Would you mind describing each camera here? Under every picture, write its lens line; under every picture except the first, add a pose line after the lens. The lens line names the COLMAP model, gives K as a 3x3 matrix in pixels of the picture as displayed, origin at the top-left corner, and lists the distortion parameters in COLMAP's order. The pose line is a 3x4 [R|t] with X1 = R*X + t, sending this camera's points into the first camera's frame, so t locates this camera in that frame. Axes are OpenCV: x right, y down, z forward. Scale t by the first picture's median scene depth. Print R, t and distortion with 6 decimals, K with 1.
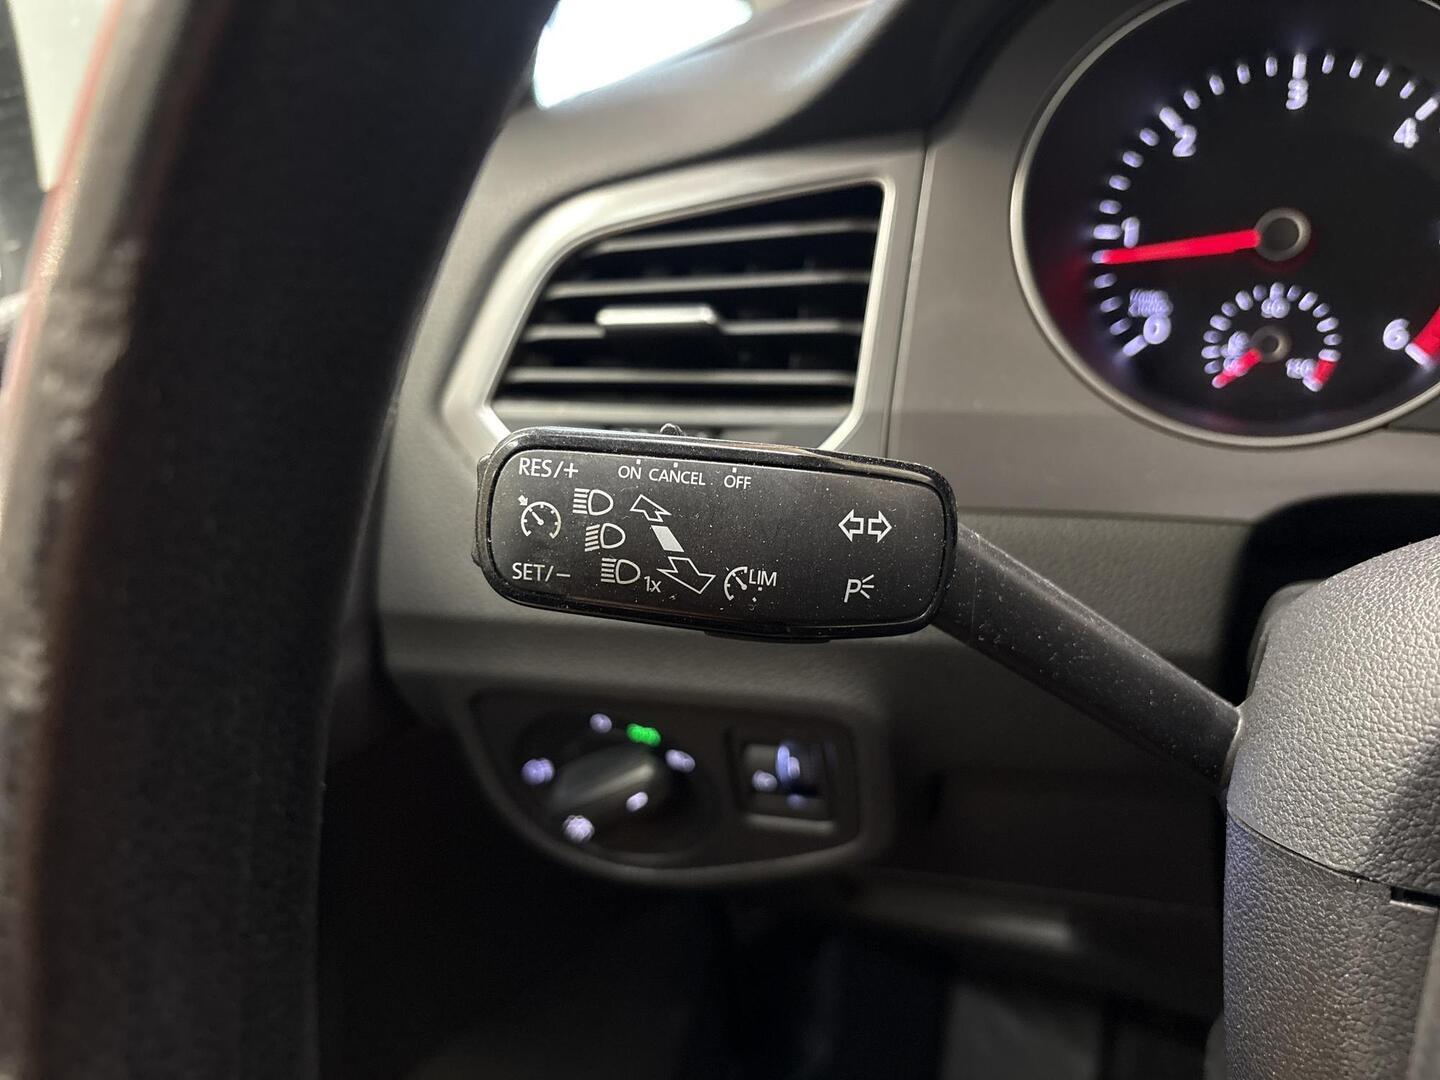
lens RADIAL K [[1122.1, 0, 754.5], [0, 1122.1, 524.7], [0, 0, 1]] dist [0.009553, 0.007421]
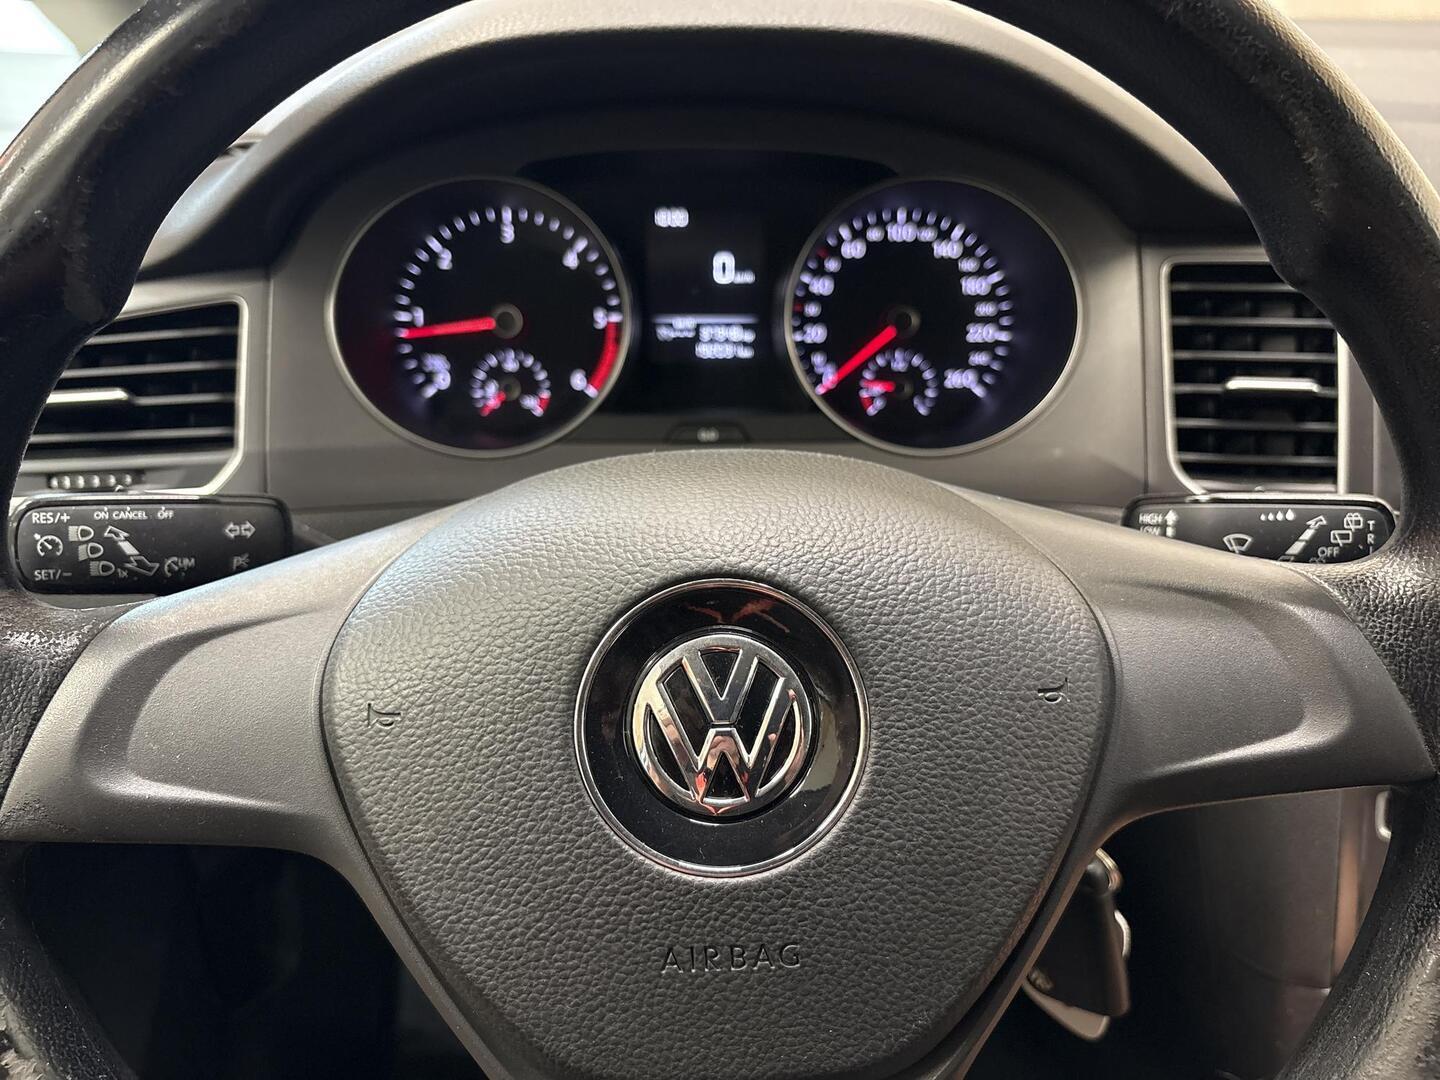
lens RADIAL K [[1188.5, 0, 720.0], [0, 1188.5, 540.0], [0, 0, 1]] dist [0.006225, 0.013165]
pose [[0.899671, -0.111100, 0.422196, -0.015247], [0.097600, 0.993785, 0.053534, -0.006463], [-0.425520, -0.006957, 0.904922, -0.713958]]
